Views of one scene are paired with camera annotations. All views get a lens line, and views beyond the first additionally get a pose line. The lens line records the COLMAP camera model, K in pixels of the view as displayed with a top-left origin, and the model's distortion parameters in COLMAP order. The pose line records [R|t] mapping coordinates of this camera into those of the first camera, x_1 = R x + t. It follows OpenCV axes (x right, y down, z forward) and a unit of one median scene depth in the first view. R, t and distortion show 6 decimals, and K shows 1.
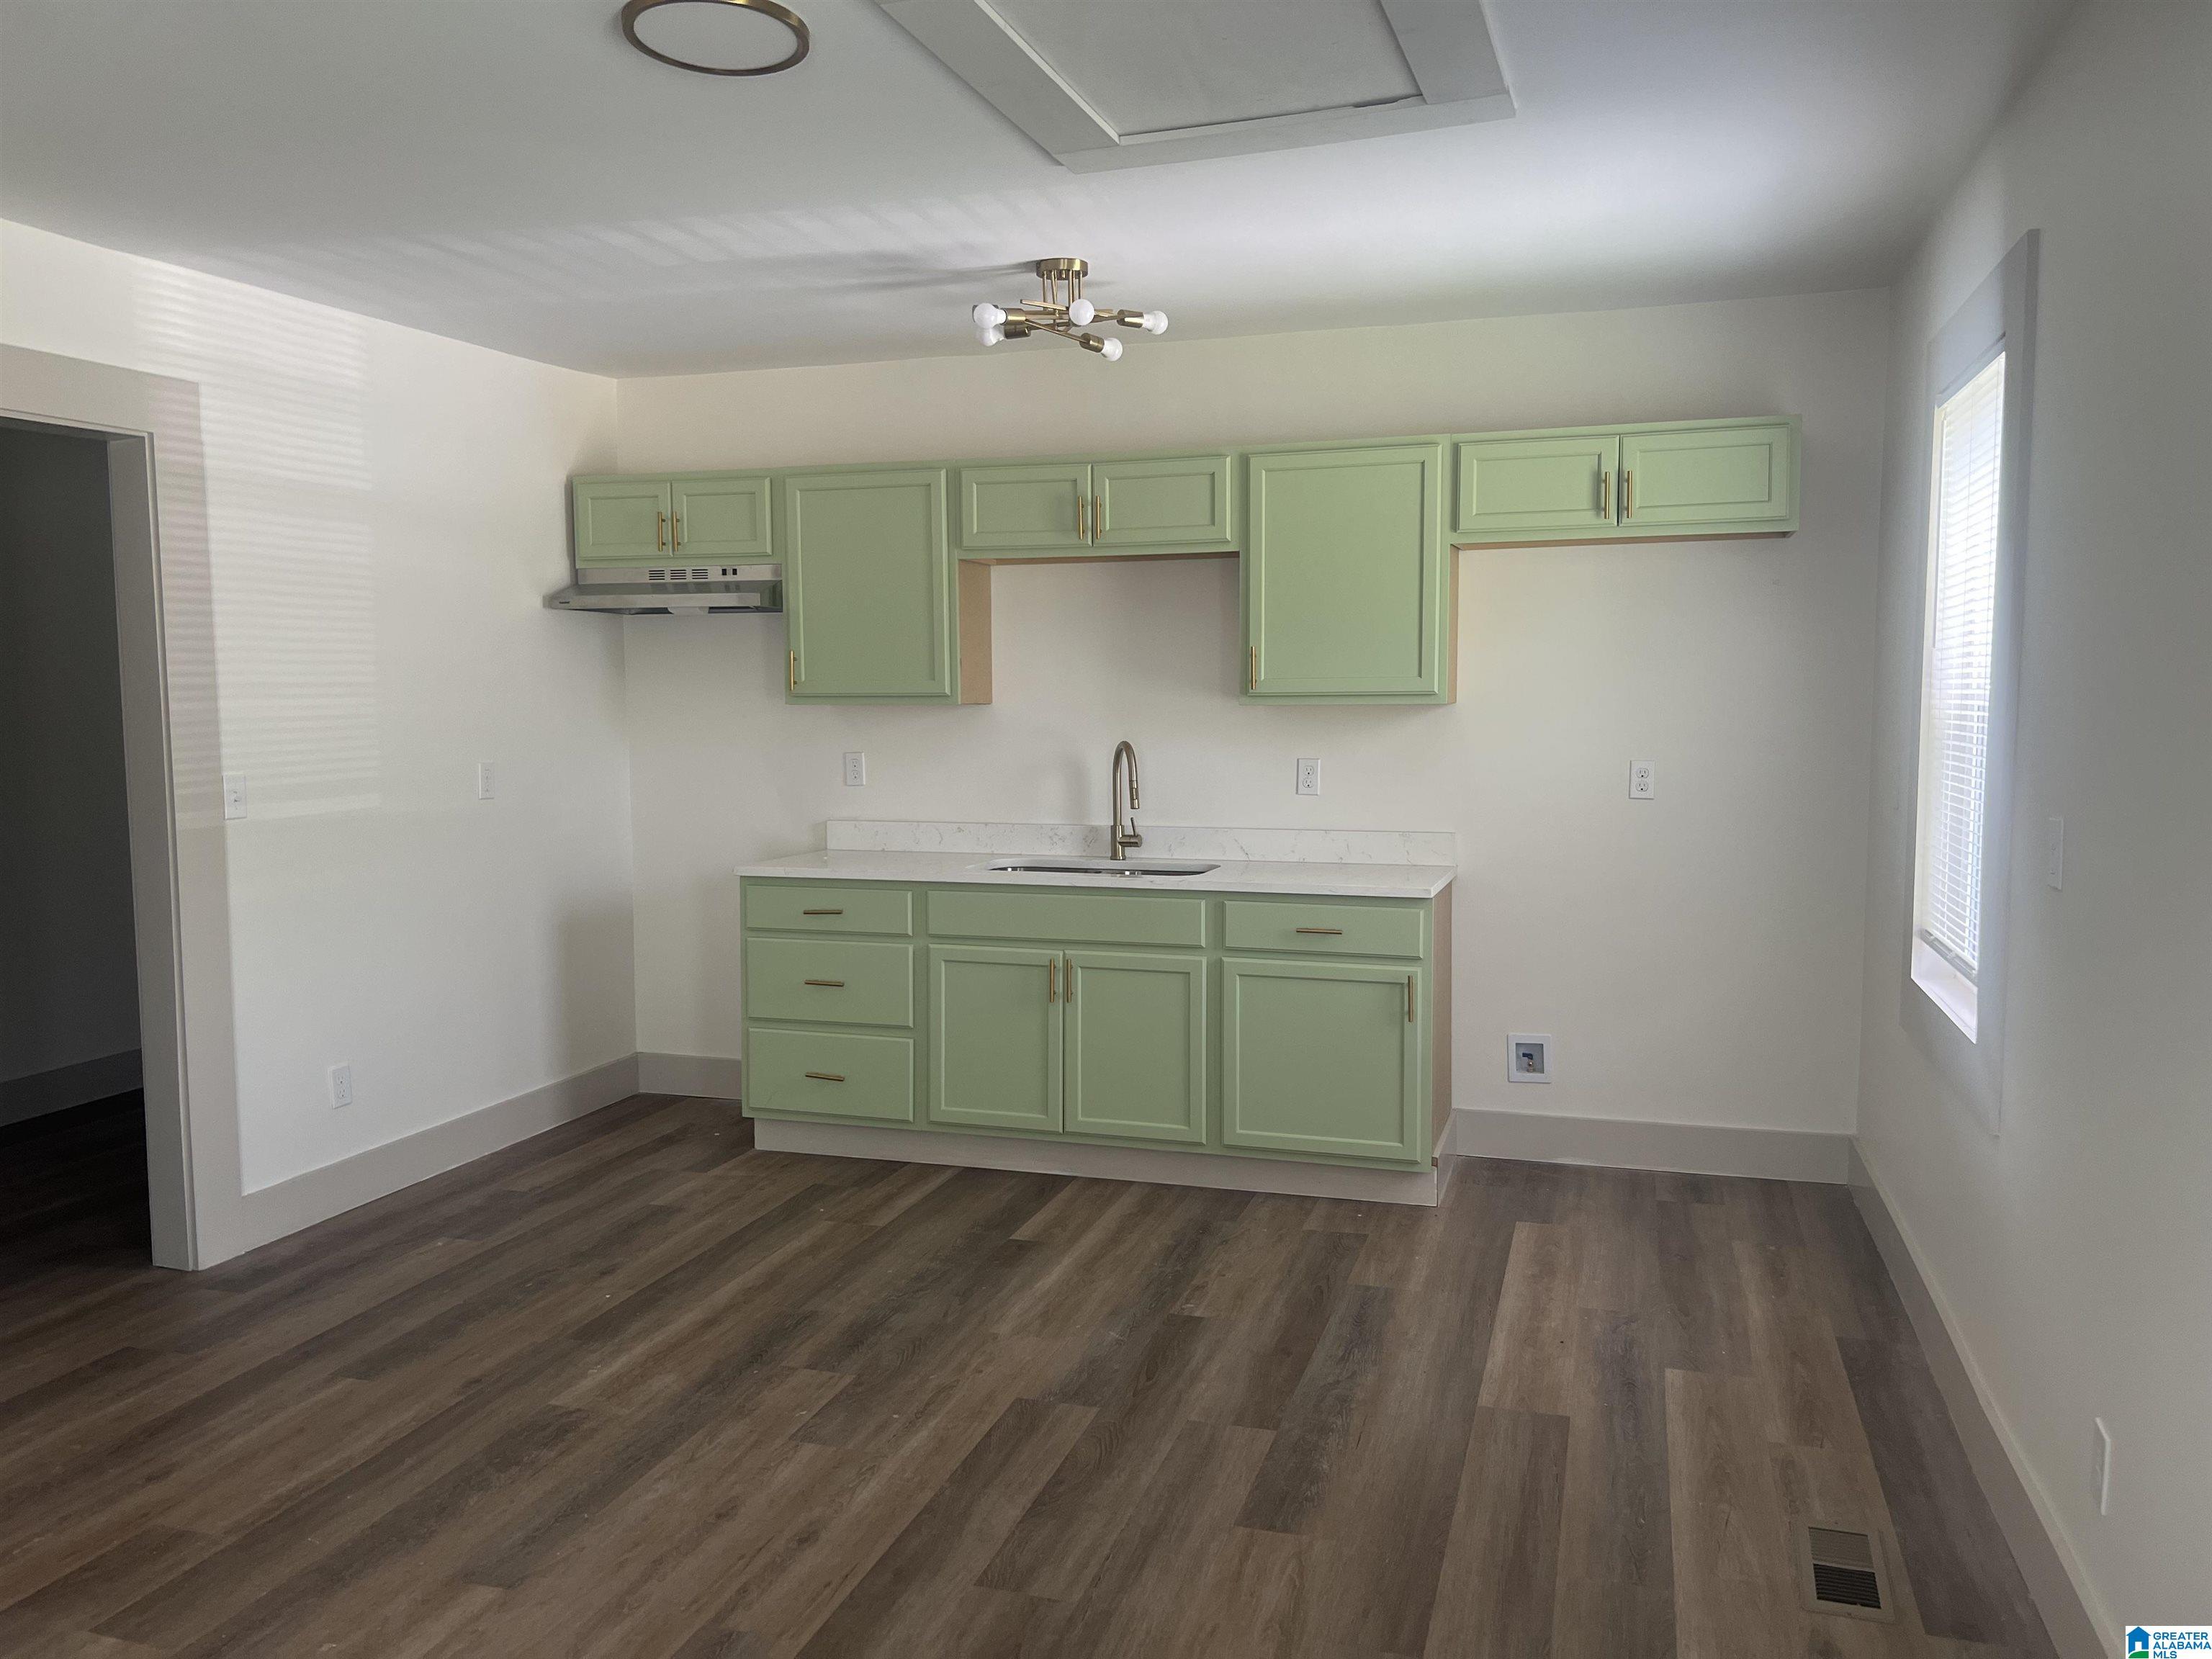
lens RADIAL K [[1657.9, 0, 1103.7], [0, 1657.9, 830.1], [0, 0, 1]] dist [0.049909, -0.037905]
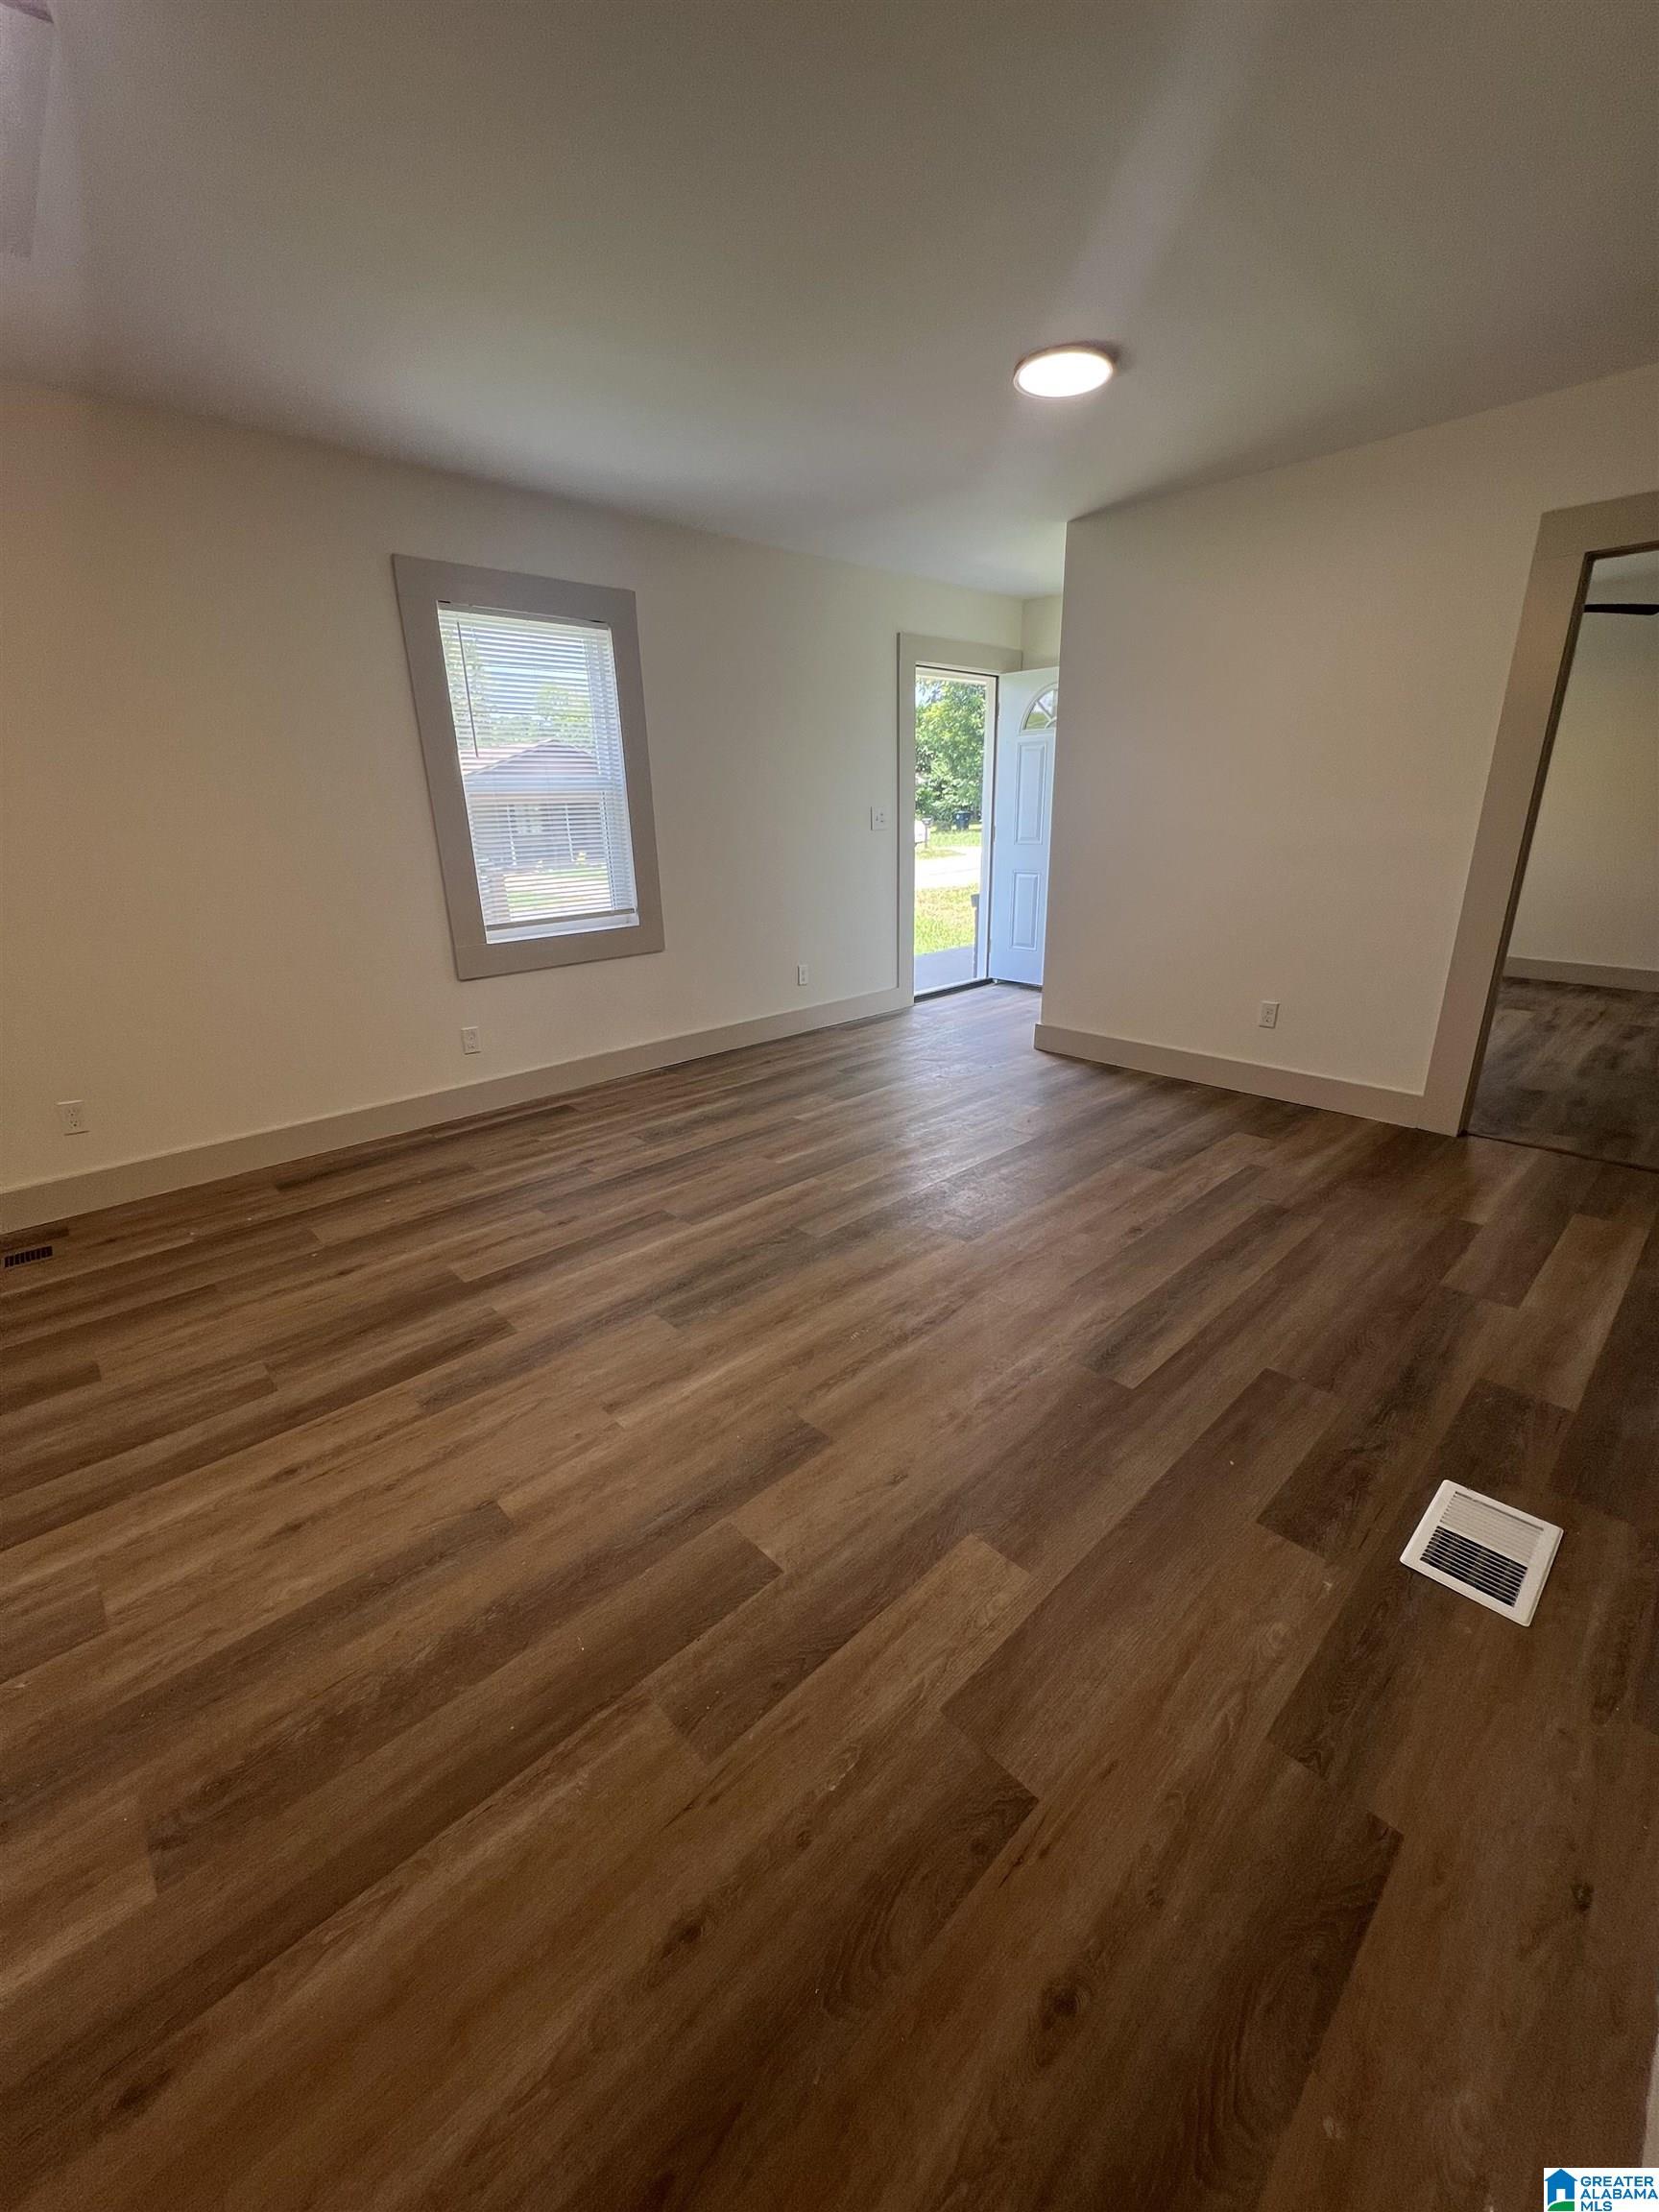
lens RADIAL K [[881.4, 0, 827.2], [0, 881.4, 1106.2], [0, 0, 1]] dist [0.001053, 0.000096]
pose [[-0.877956, -0.128468, 0.461182, -0.814155], [0.062323, 0.924455, 0.376164, -0.049573], [-0.474667, 0.358998, -0.803624, 1.267459]]
